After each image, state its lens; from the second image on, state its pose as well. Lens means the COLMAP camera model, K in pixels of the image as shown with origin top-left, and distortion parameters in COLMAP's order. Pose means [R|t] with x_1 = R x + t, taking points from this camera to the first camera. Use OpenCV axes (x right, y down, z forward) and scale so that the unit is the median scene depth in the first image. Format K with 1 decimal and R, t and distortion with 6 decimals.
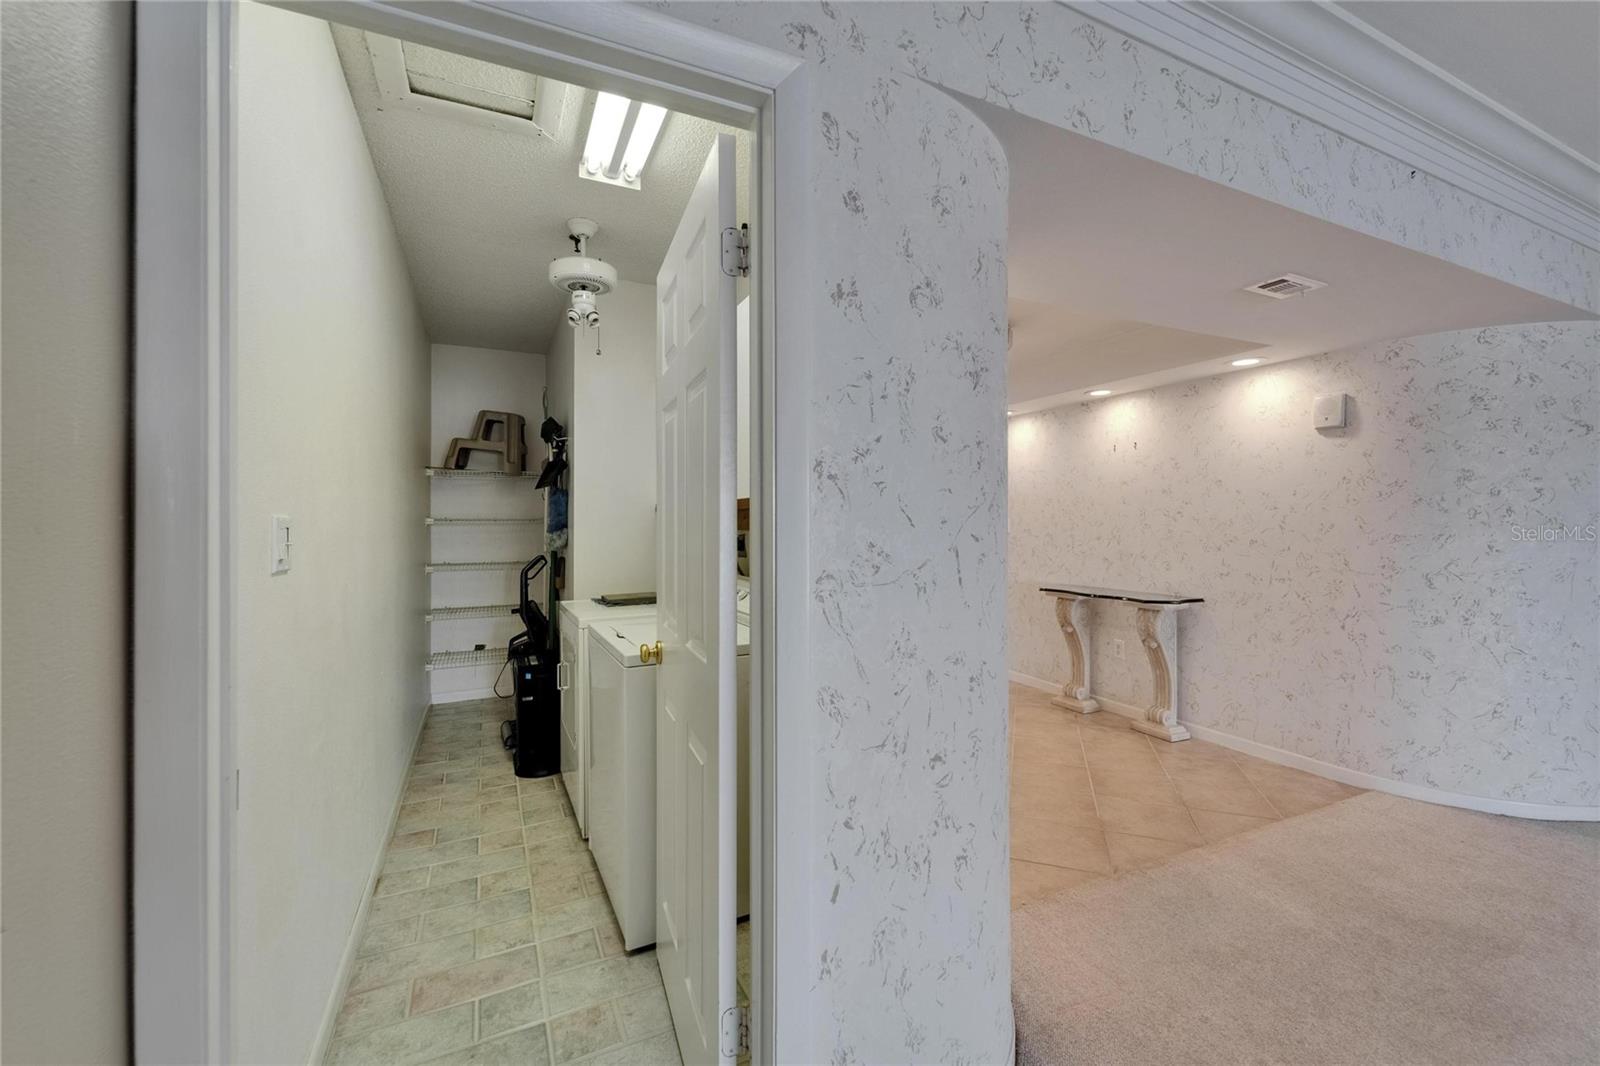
lens RADIAL K [[651.4, 0, 792.7], [0, 651.4, 517.4], [0, 0, 1]] dist [0.002171, -0.000744]
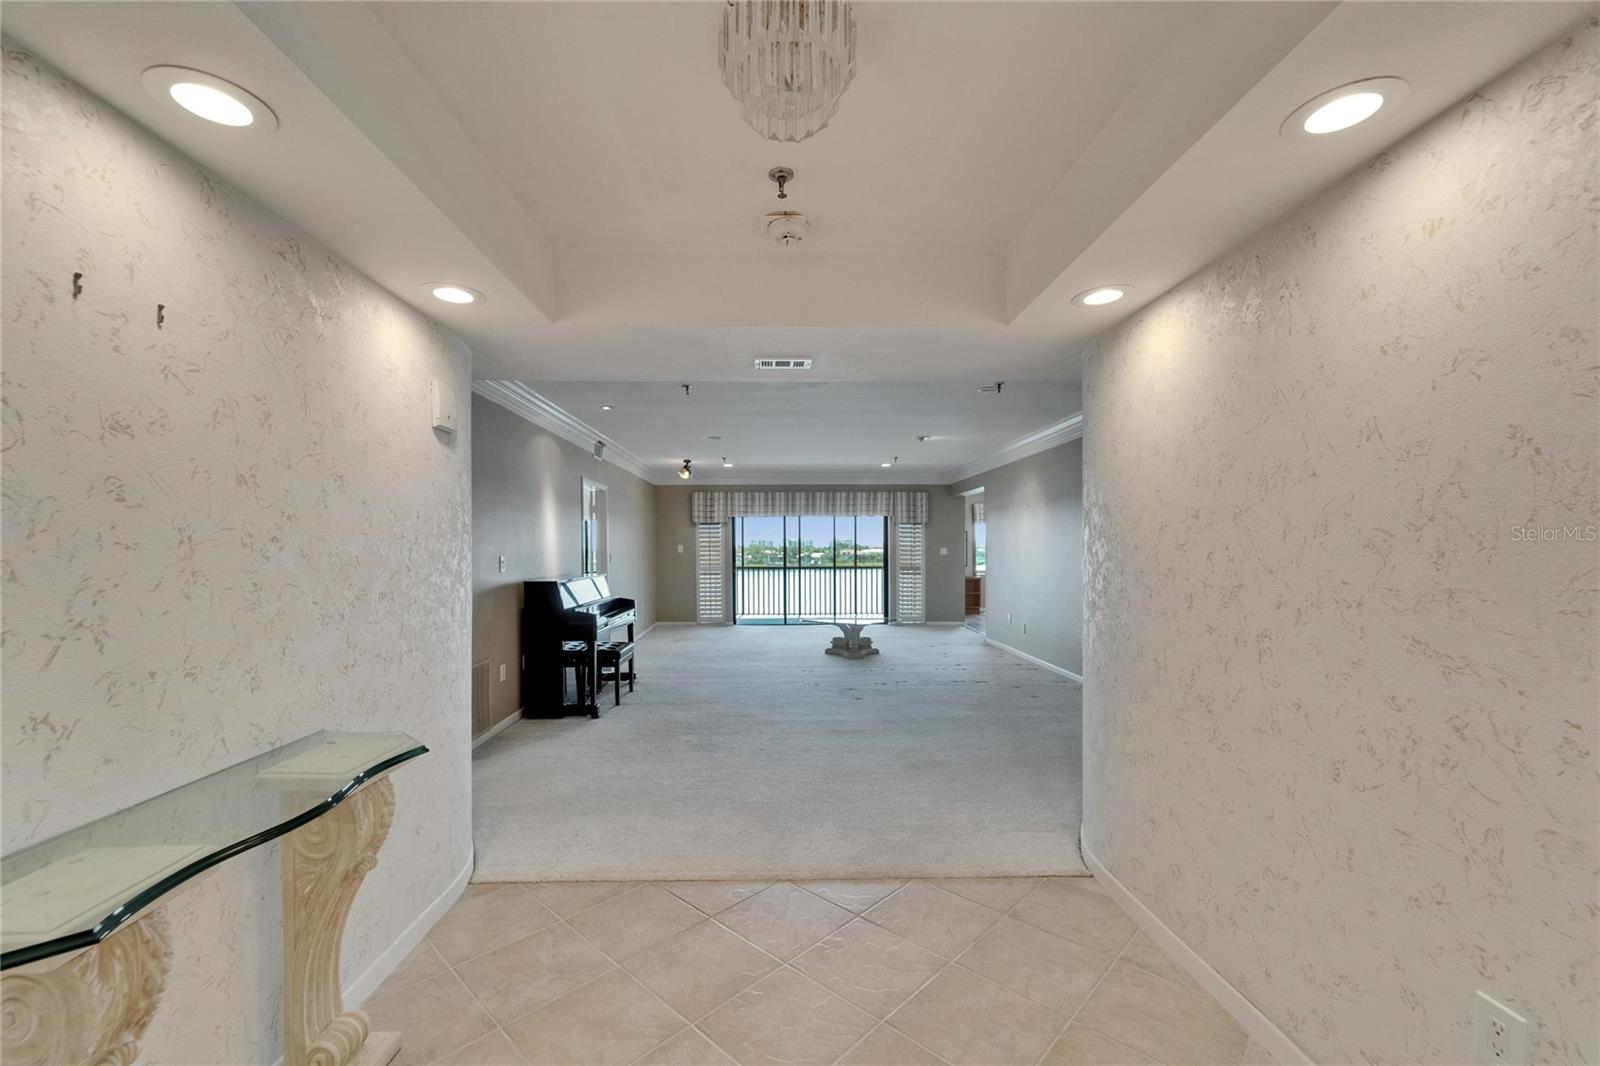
lens RADIAL K [[651.4, 0, 792.7], [0, 651.4, 517.4], [0, 0, 1]] dist [0.002171, -0.000744]
pose [[-0.914109, 0.024744, 0.404712, 0.163072], [0.002955, 0.998516, -0.054374, 0.002948], [-0.405457, -0.048508, -0.912826, 1.541976]]
